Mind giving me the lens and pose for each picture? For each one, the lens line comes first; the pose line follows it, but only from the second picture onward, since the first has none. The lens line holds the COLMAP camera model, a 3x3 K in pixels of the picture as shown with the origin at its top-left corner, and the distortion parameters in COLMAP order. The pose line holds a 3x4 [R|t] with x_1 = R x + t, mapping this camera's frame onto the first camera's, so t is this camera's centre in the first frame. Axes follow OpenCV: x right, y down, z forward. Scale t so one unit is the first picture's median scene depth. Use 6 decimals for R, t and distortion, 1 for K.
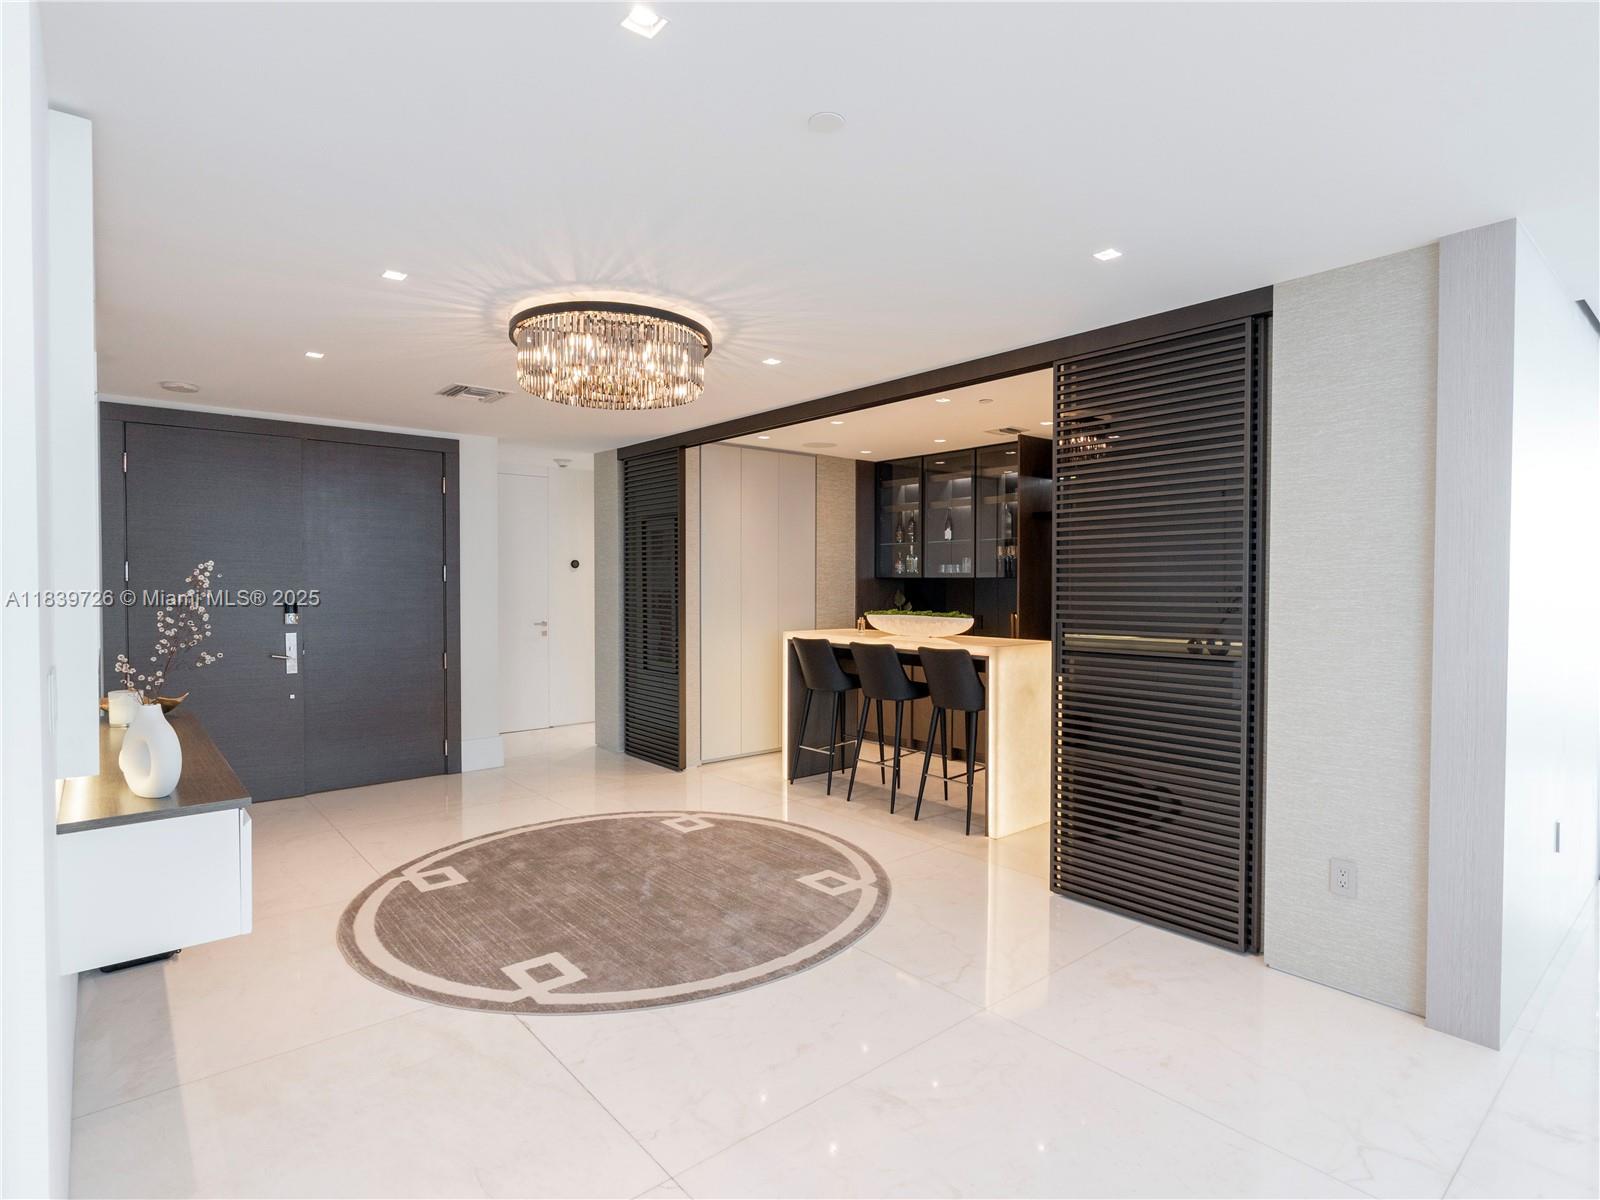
lens RADIAL K [[831.4, 0, 796.5], [0, 831.4, 594.9], [0, 0, 1]] dist [-0.006401, 0.003651]
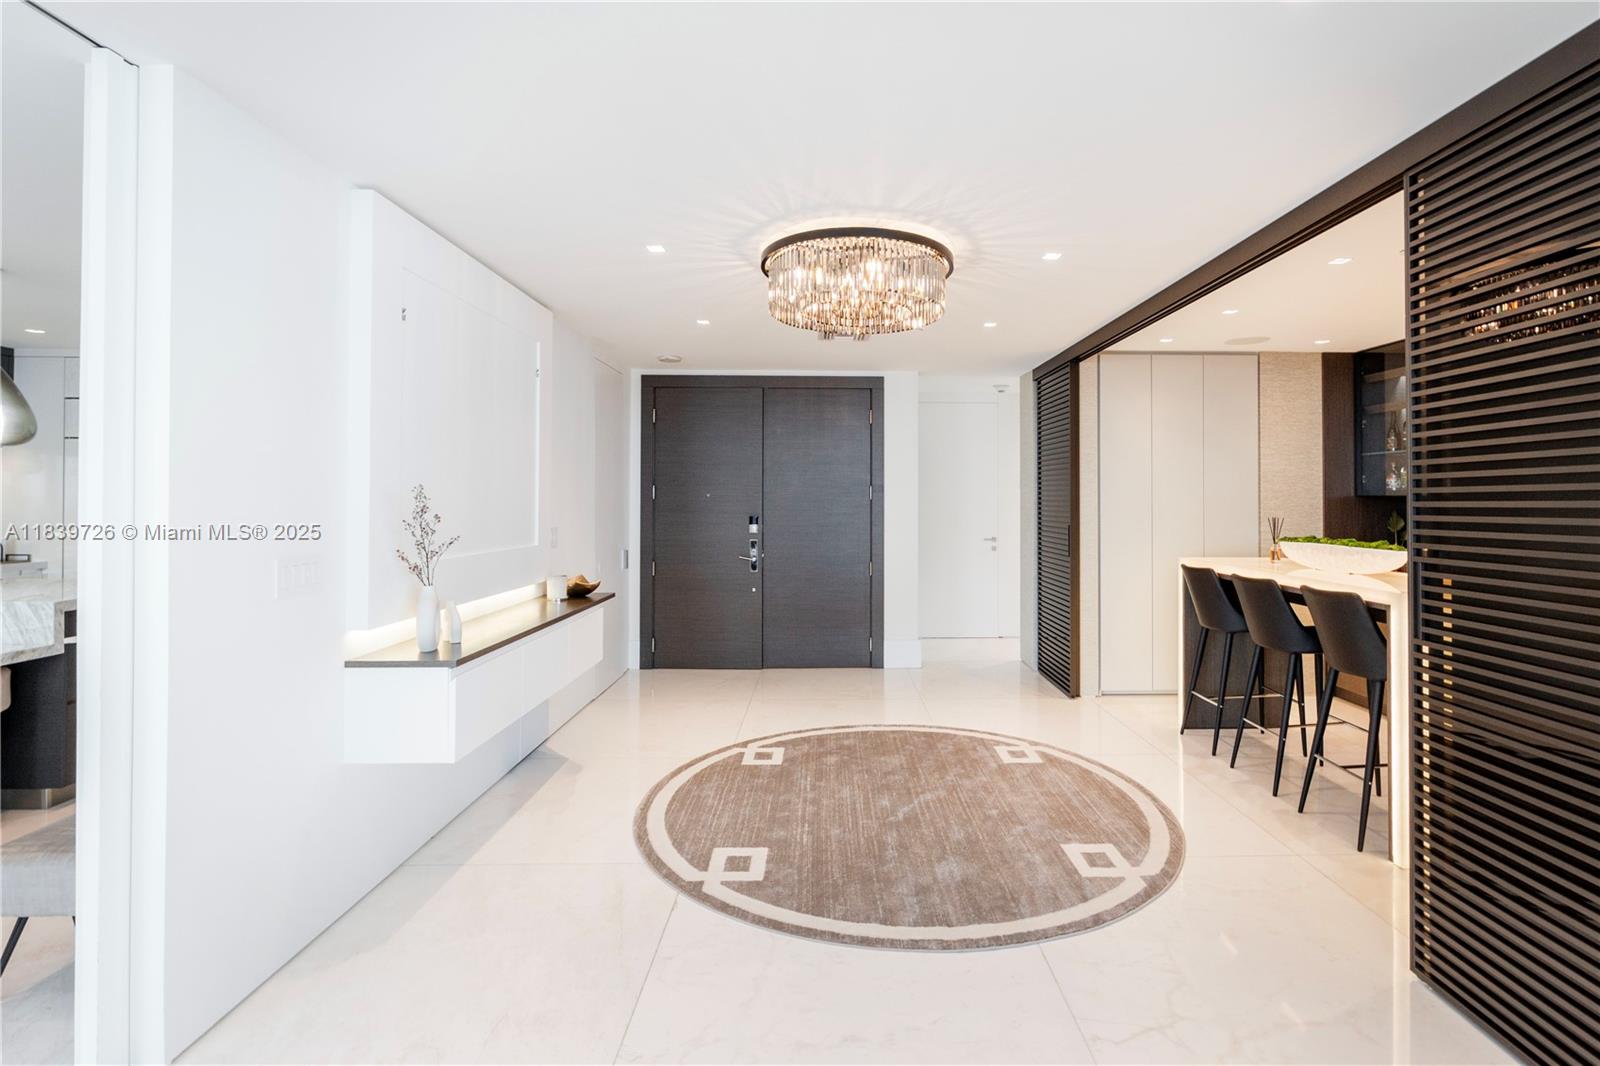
lens RADIAL K [[760.7, 0, 848.1], [0, 760.7, 487.5], [0, 0, 1]] dist [-0.001224, 0.001209]
pose [[0.781665, -0.008726, -0.623637, 0.273588], [-0.011701, 0.999521, -0.028652, -0.002958], [0.623588, 0.029694, 0.781189, 0.196999]]
